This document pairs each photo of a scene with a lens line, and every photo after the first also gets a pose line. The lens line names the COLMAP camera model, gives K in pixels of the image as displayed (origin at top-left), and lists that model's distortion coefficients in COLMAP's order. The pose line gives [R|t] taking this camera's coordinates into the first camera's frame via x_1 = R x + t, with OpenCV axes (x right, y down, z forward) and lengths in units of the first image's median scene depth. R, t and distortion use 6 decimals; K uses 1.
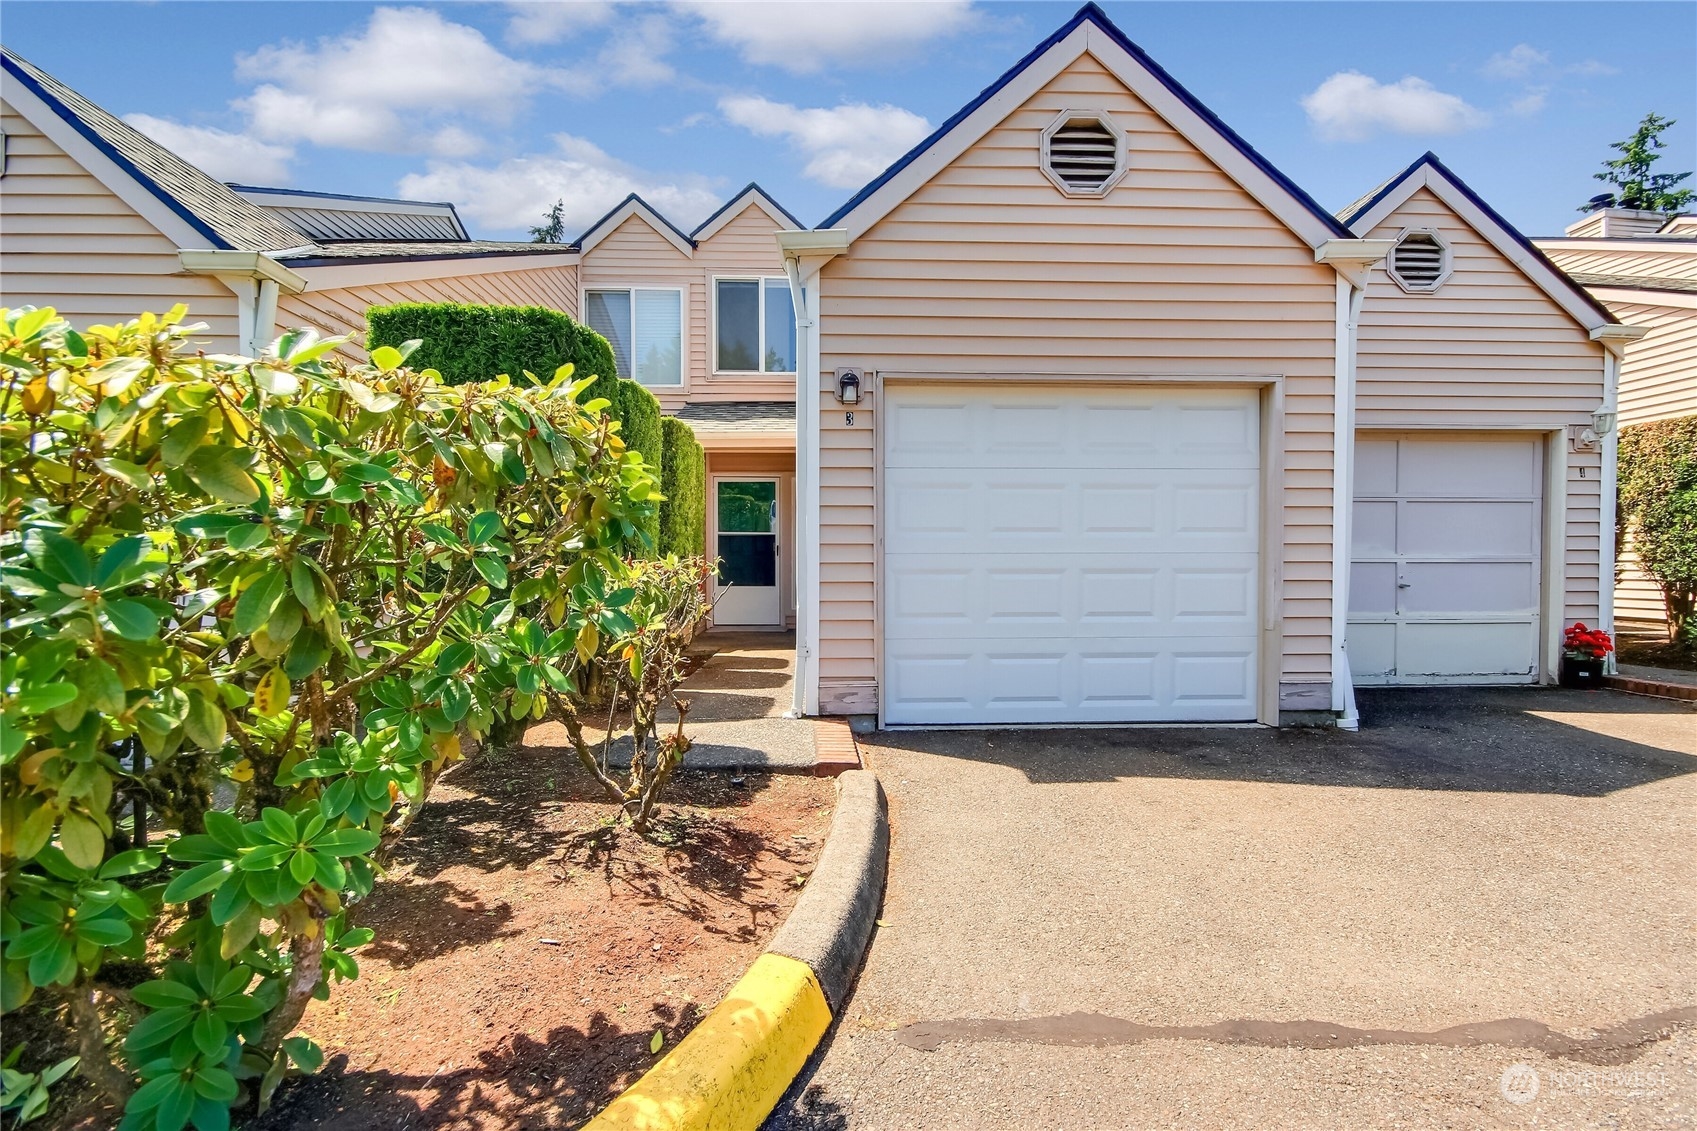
lens RADIAL K [[789.5, 0, 860.1], [0, 789.5, 578.2], [0, 0, 1]] dist [0.007578, -0.000641]
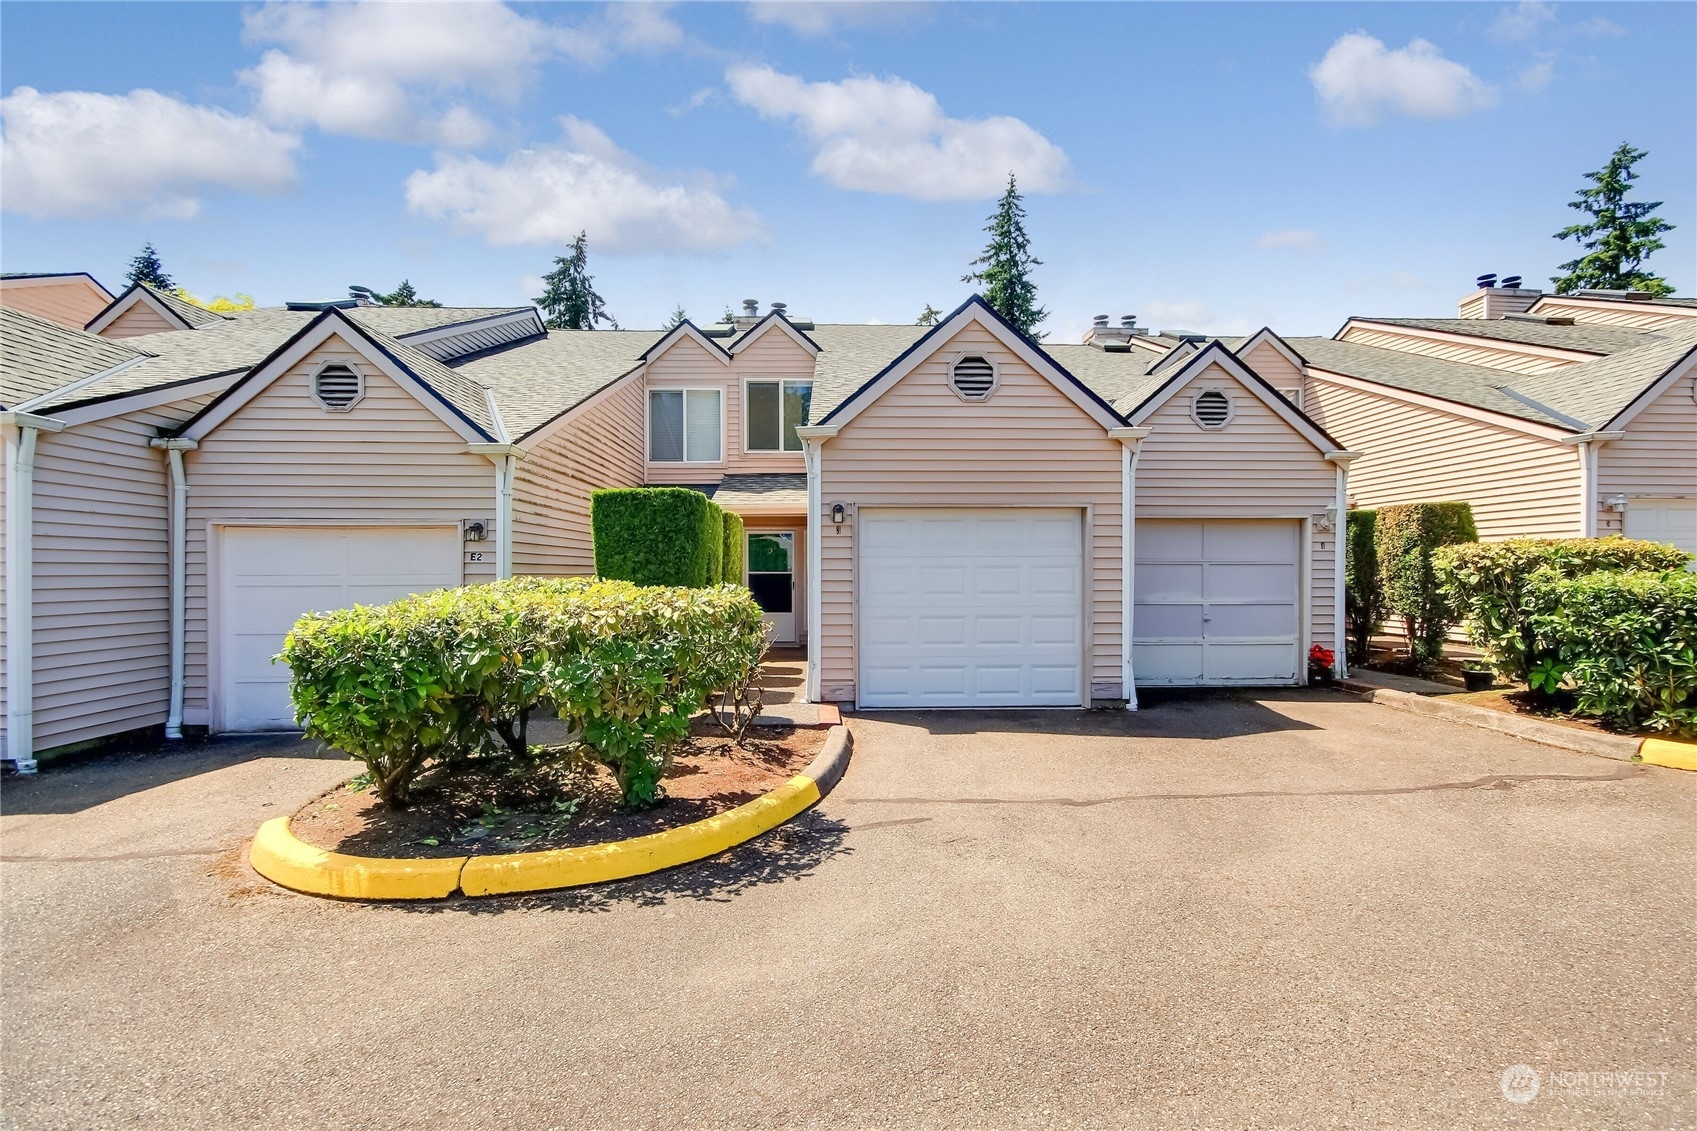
lens RADIAL K [[794.4, 0, 863.8], [0, 794.4, 577.8], [0, 0, 1]] dist [-0.002228, 0.025550]
pose [[0.999957, -0.001403, -0.009169, 0.055154], [0.001326, 0.999963, -0.008477, -0.078613], [0.009180, 0.008464, 0.999922, -0.705335]]
